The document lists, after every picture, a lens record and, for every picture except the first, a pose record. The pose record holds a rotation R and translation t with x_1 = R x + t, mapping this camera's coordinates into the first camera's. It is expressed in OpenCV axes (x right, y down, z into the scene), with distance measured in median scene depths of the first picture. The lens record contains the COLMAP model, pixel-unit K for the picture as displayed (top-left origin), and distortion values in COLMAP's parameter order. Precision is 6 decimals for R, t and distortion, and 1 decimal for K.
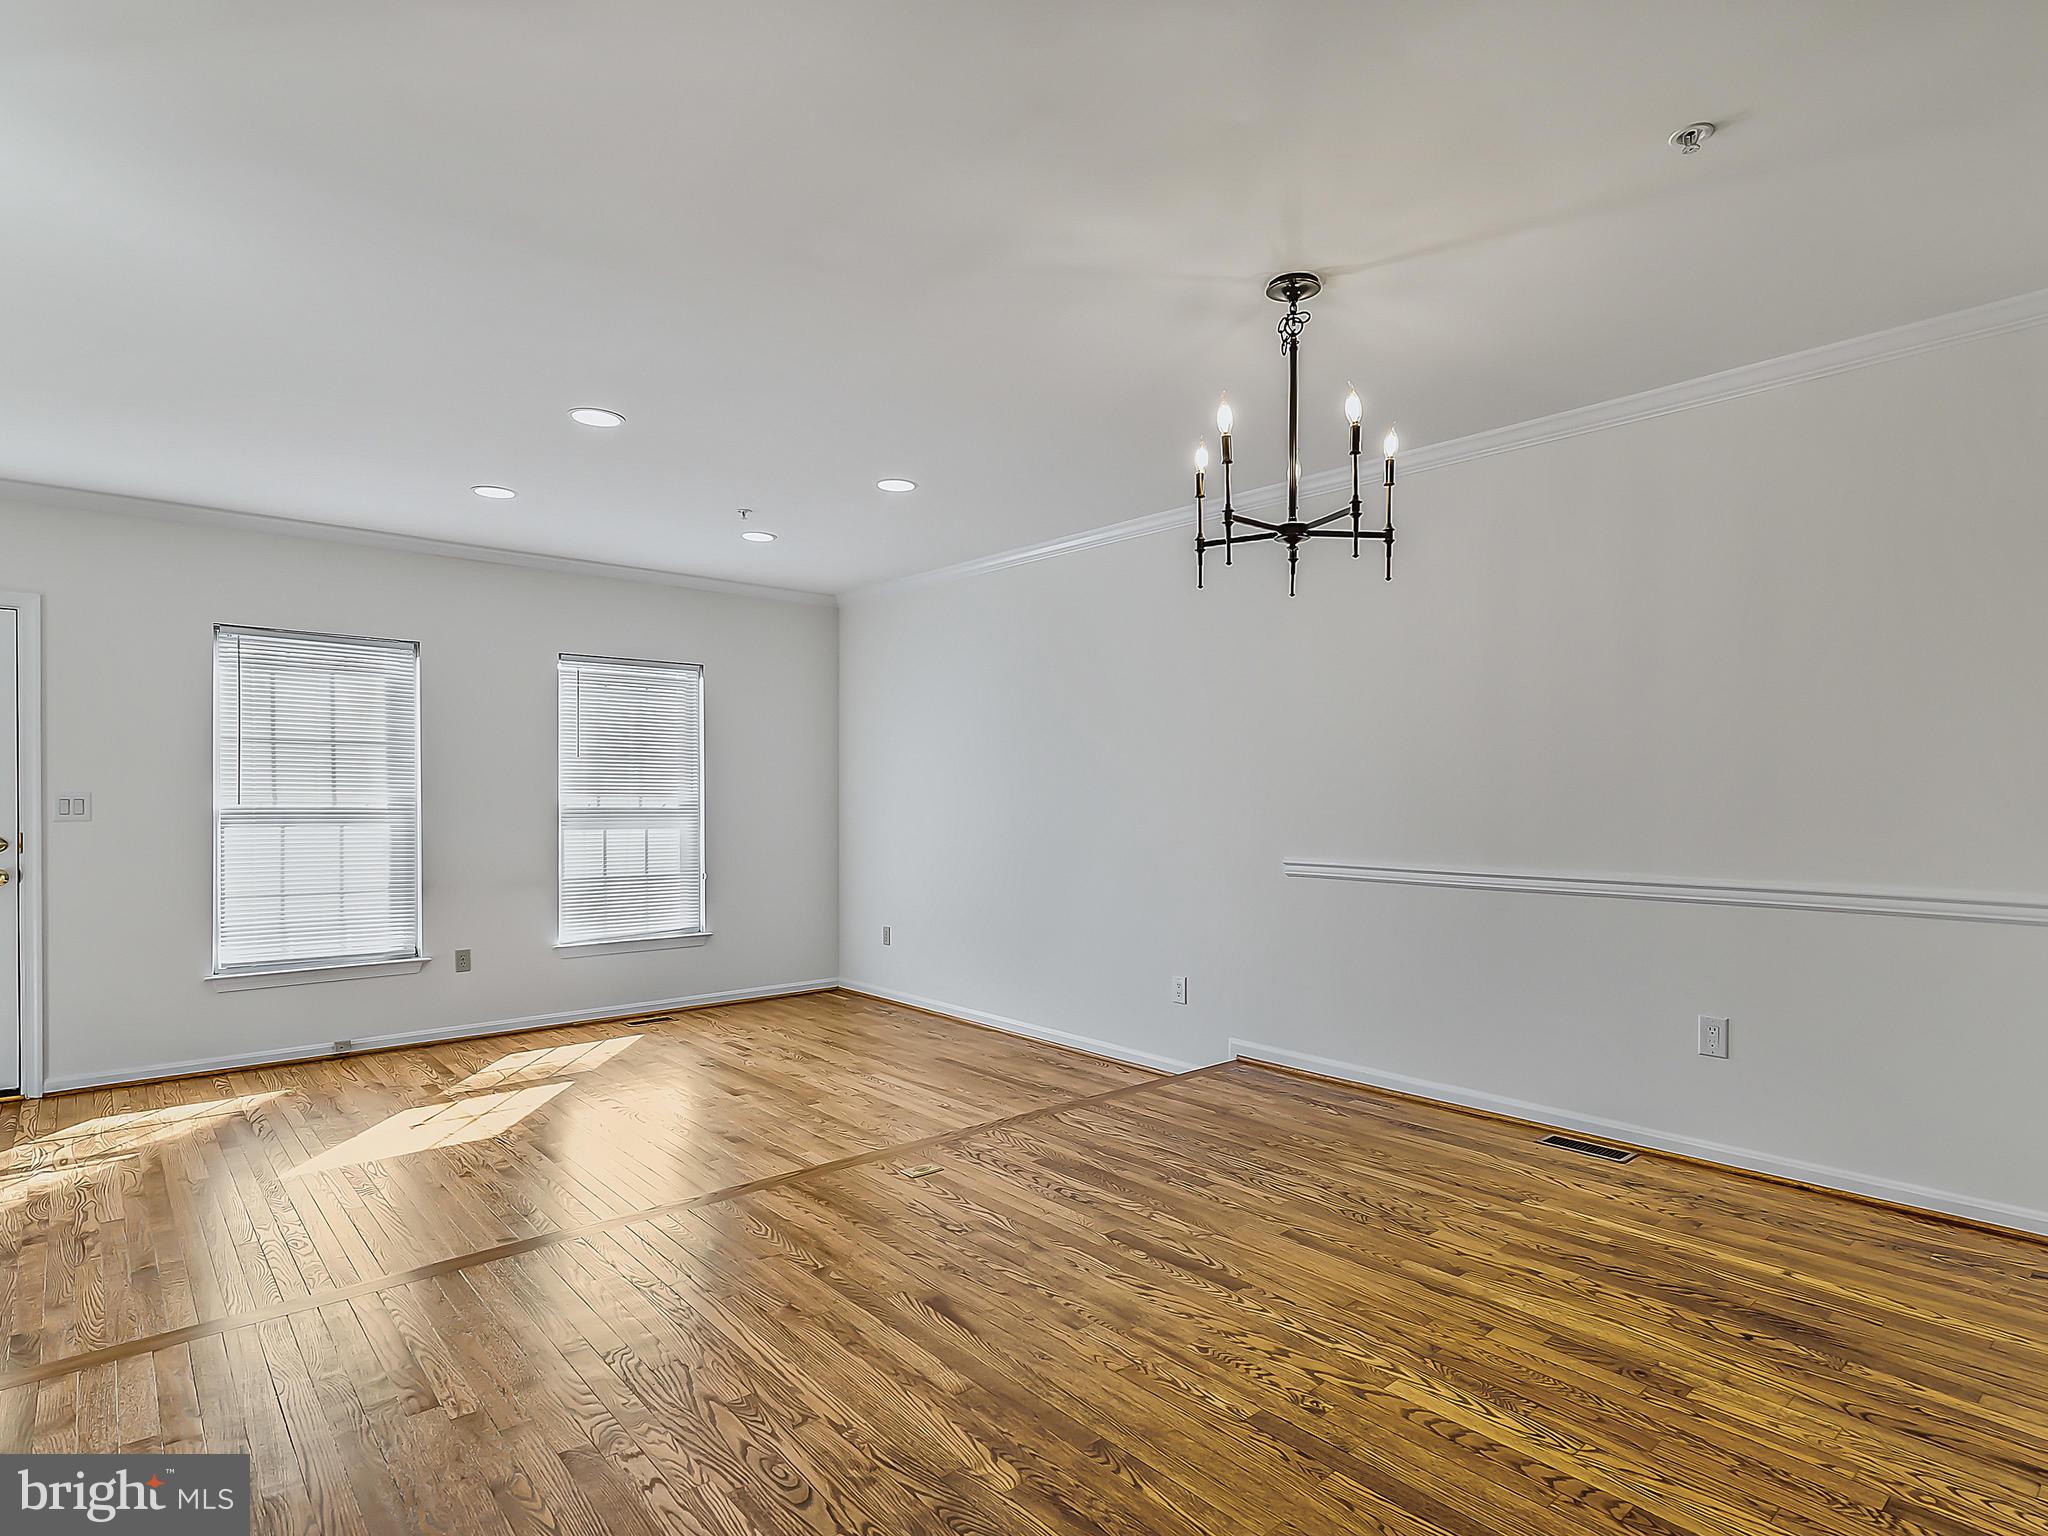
lens RADIAL K [[1076.5, 0, 1044.6], [0, 1076.5, 789.8], [0, 0, 1]] dist [0.004258, 0.000388]
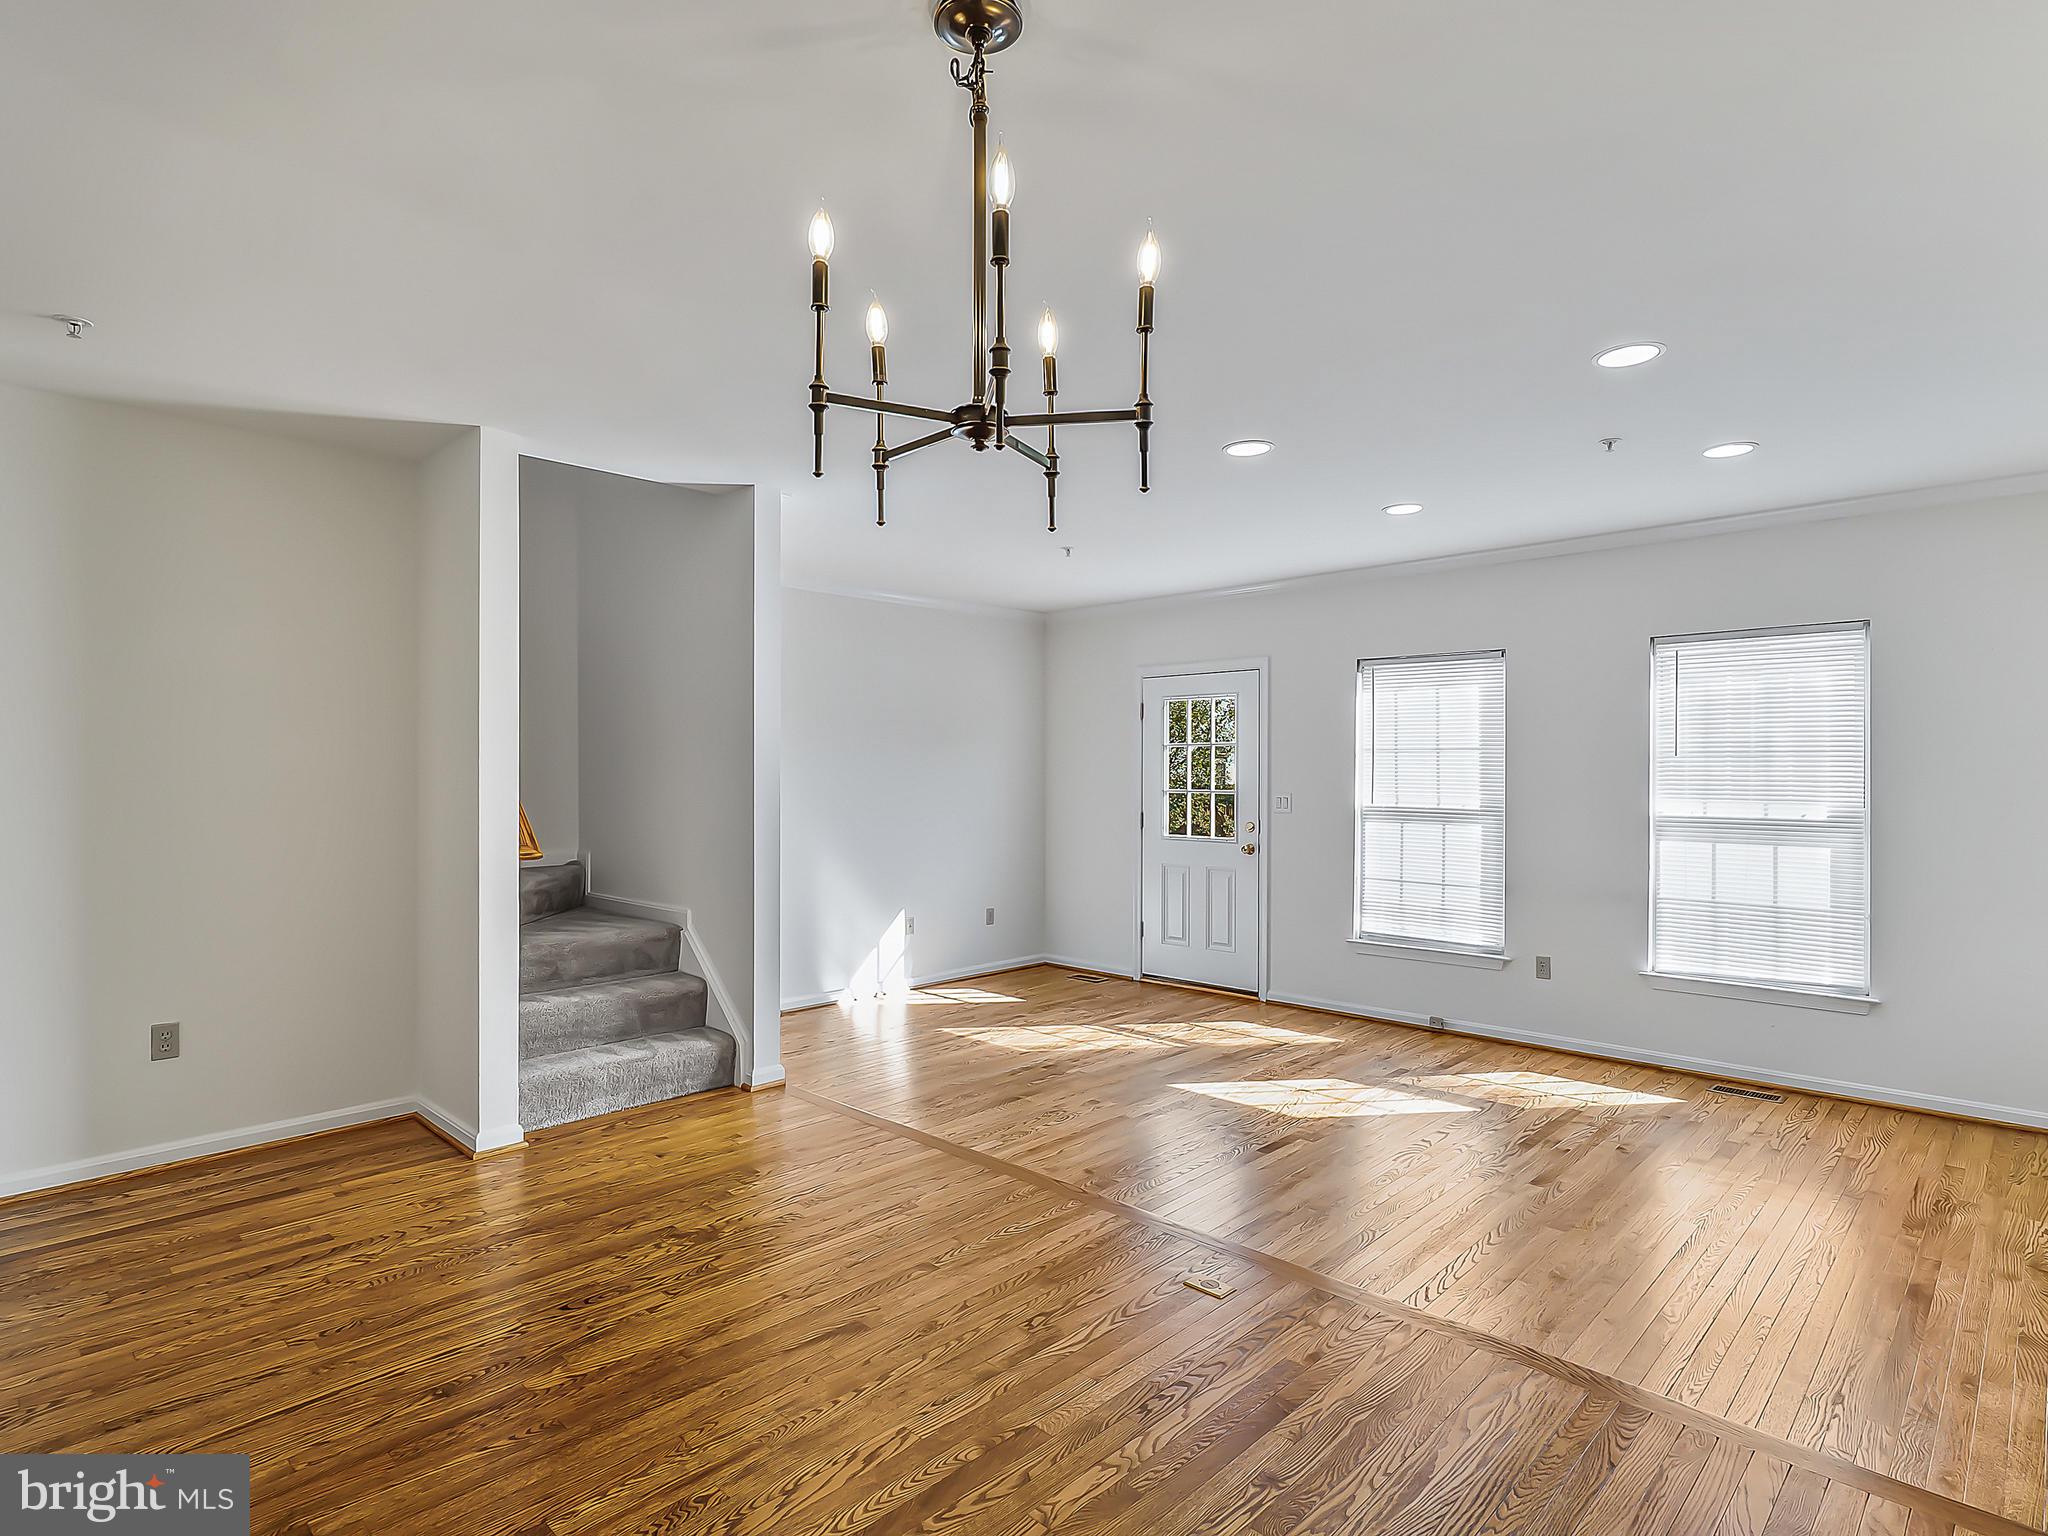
lens RADIAL K [[1076.5, 0, 1044.6], [0, 1076.5, 789.8], [0, 0, 1]] dist [0.004258, 0.000388]
pose [[0.079176, 0.013150, -0.996774, 0.600389], [0.007165, 0.999880, 0.013760, -0.029399], [0.996835, -0.008231, 0.079072, 0.717406]]
